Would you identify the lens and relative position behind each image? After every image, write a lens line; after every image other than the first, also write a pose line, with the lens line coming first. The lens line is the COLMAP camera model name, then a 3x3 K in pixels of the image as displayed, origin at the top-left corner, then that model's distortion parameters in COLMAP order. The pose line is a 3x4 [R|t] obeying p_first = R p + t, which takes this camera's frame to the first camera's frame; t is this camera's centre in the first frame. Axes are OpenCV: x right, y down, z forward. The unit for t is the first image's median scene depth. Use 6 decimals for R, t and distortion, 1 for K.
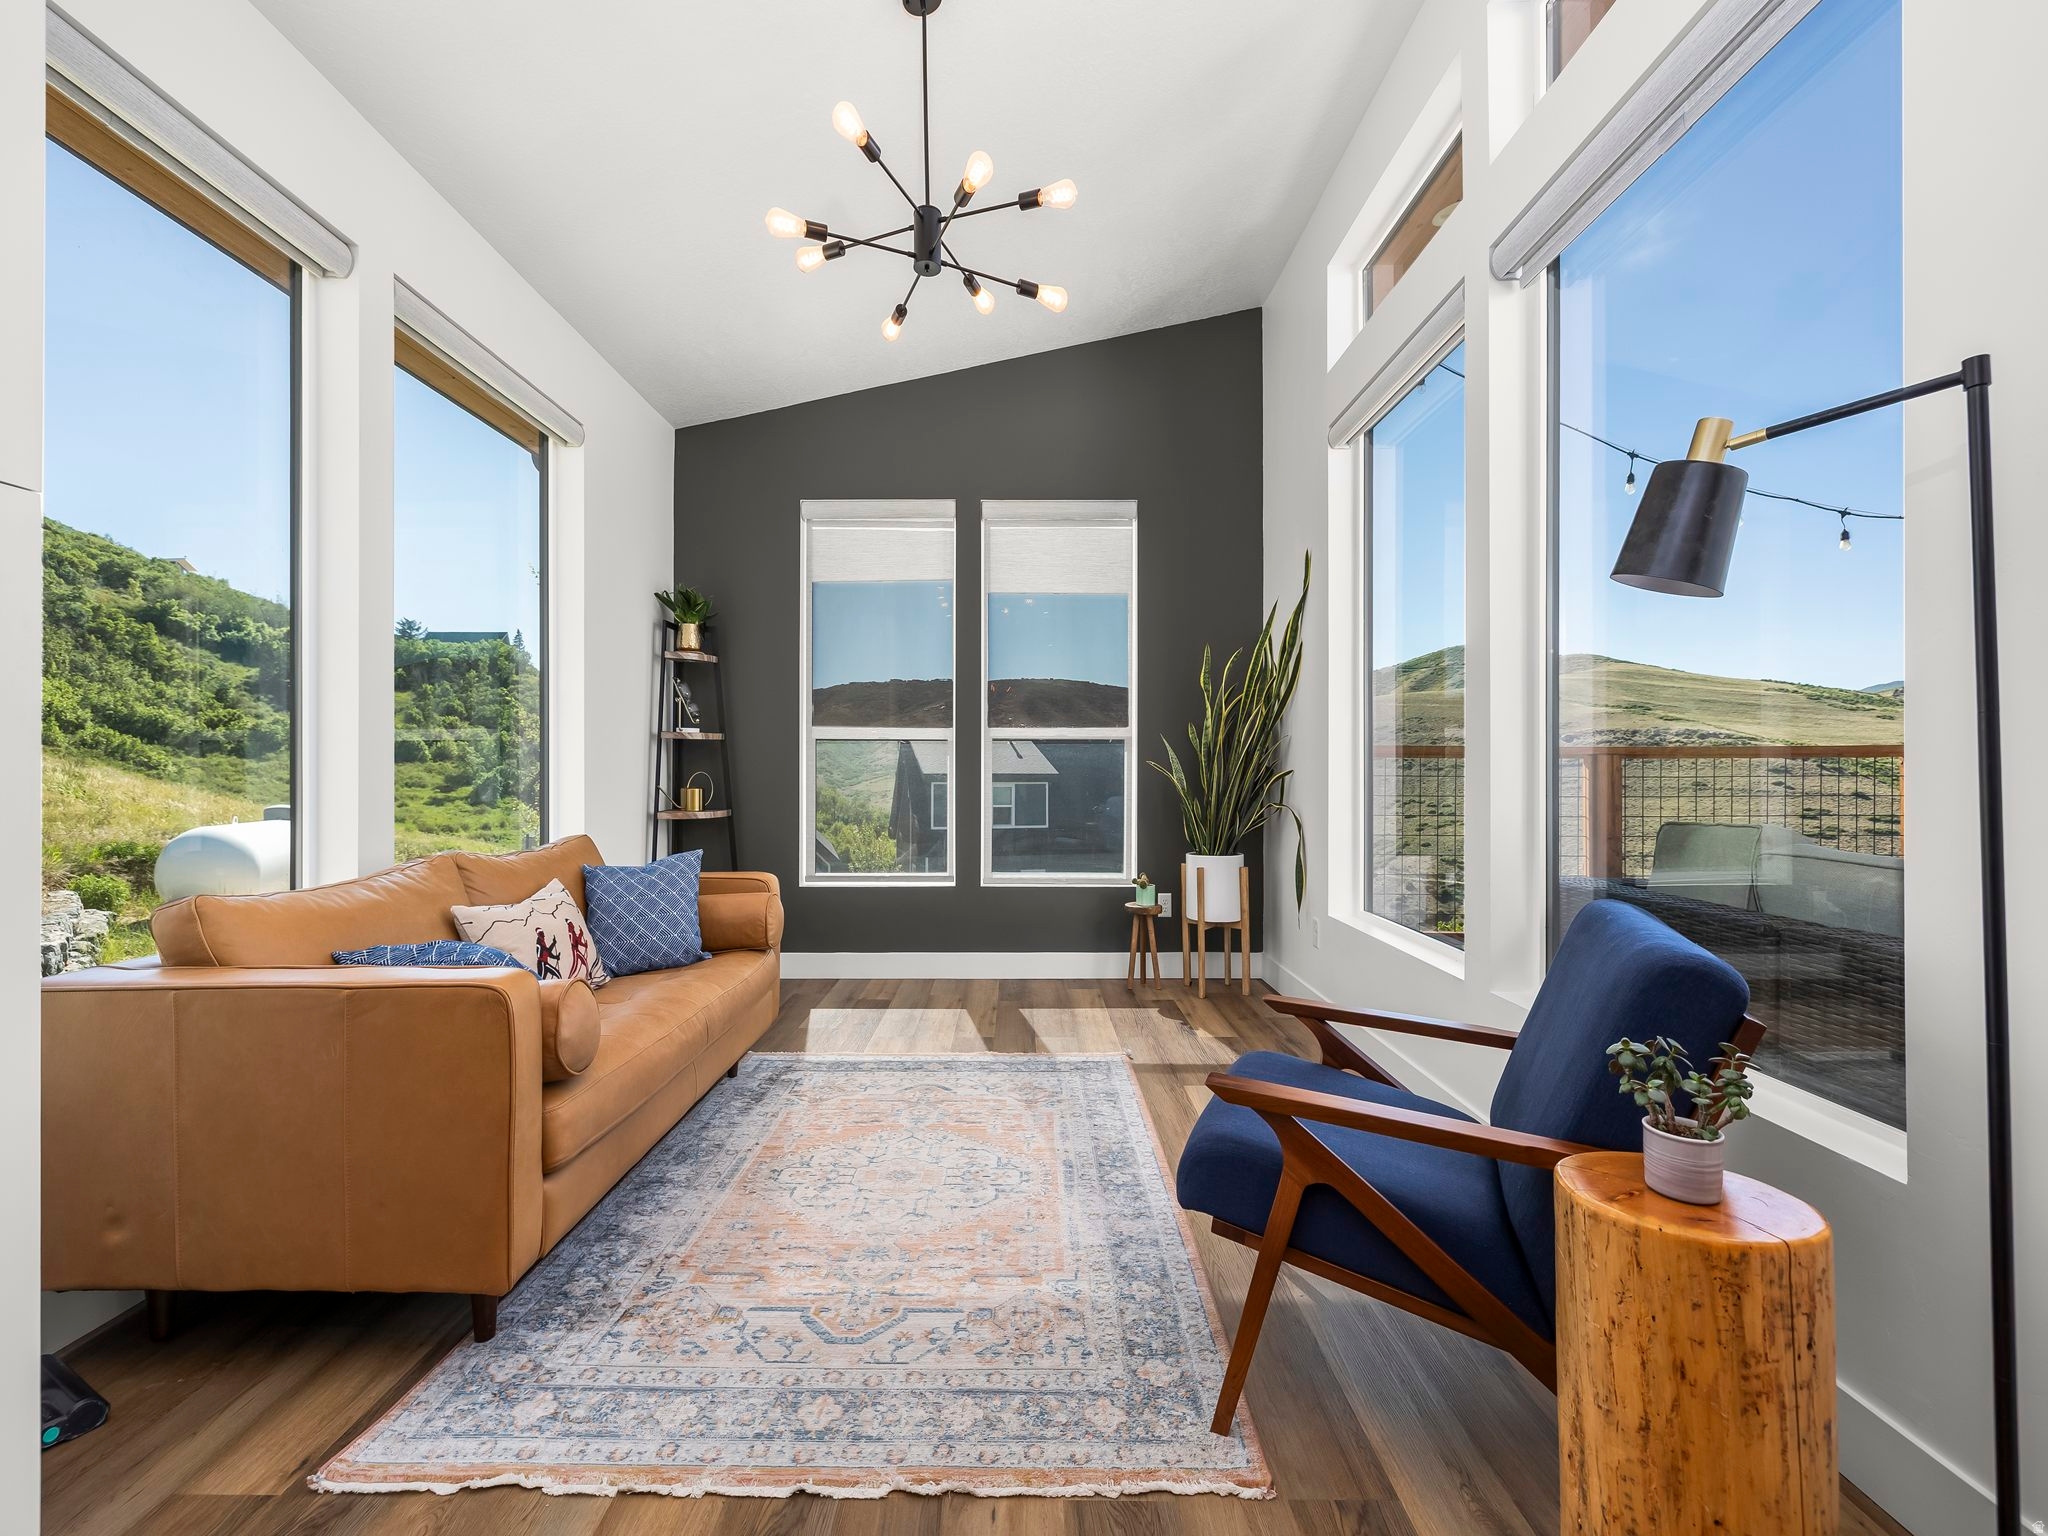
lens RADIAL K [[868.6, 0, 1013.5], [0, 868.6, 766.7], [0, 0, 1]] dist [0.000810, 0.000222]
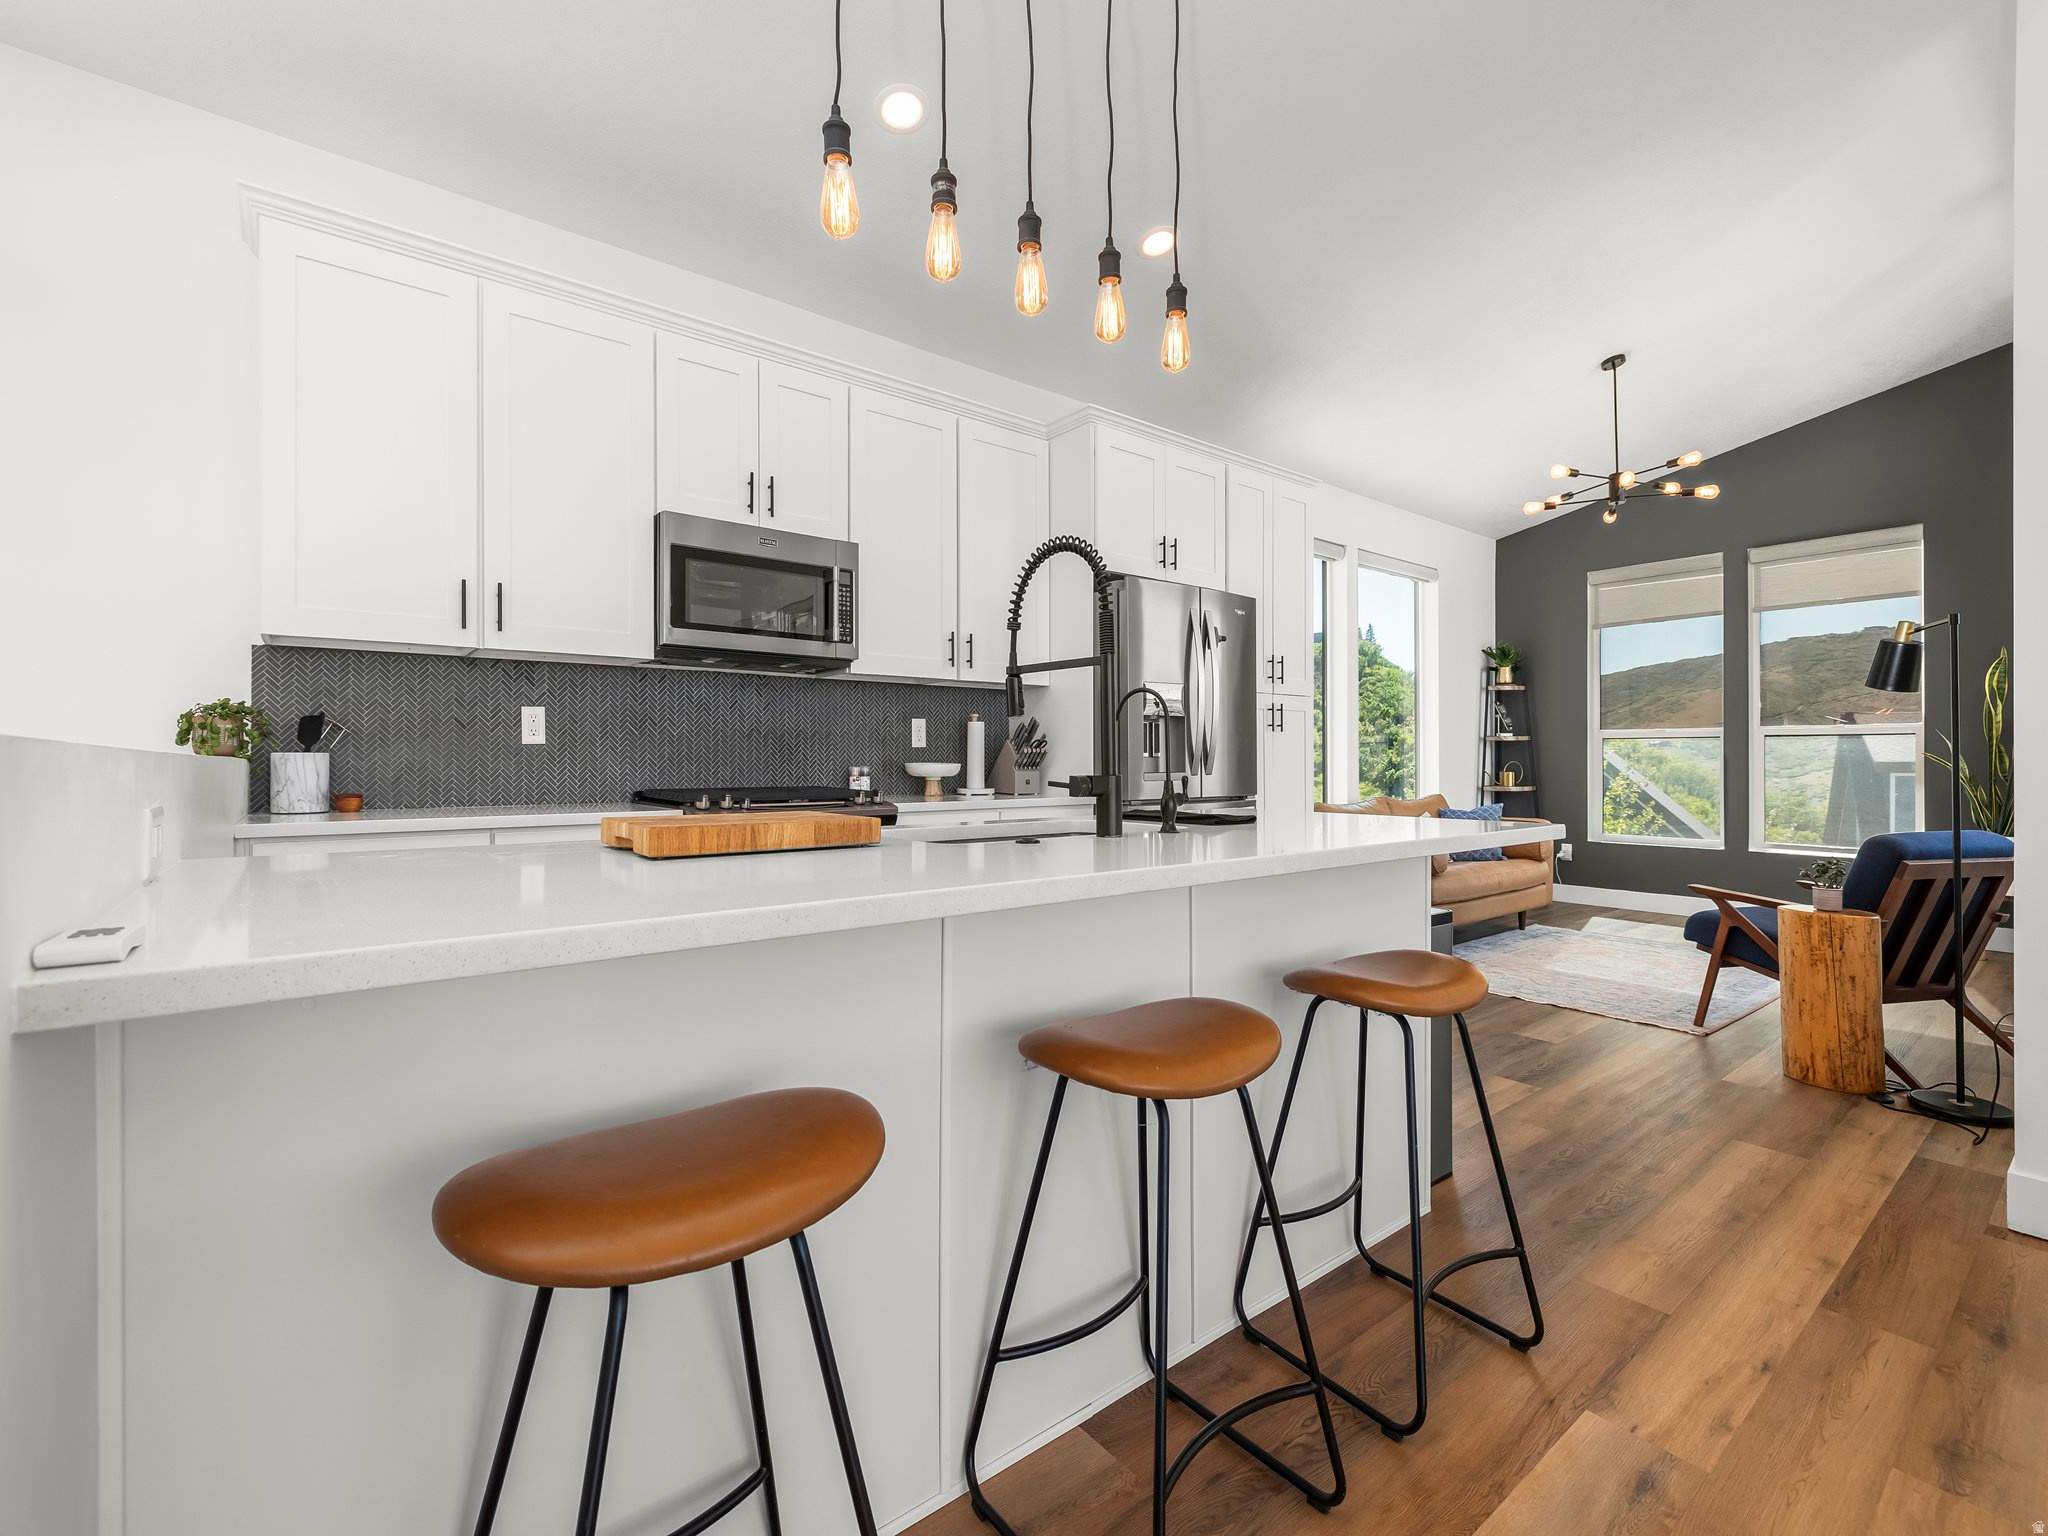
lens RADIAL K [[882.3, 0, 1004.5], [0, 882.3, 752.9], [0, 0, 1]] dist [0.001048, -0.000434]
pose [[0.612515, -0.004517, -0.790446, 0.332398], [0.003191, 0.999990, -0.003241, -0.007005], [0.790453, -0.000538, 0.612523, -0.691629]]
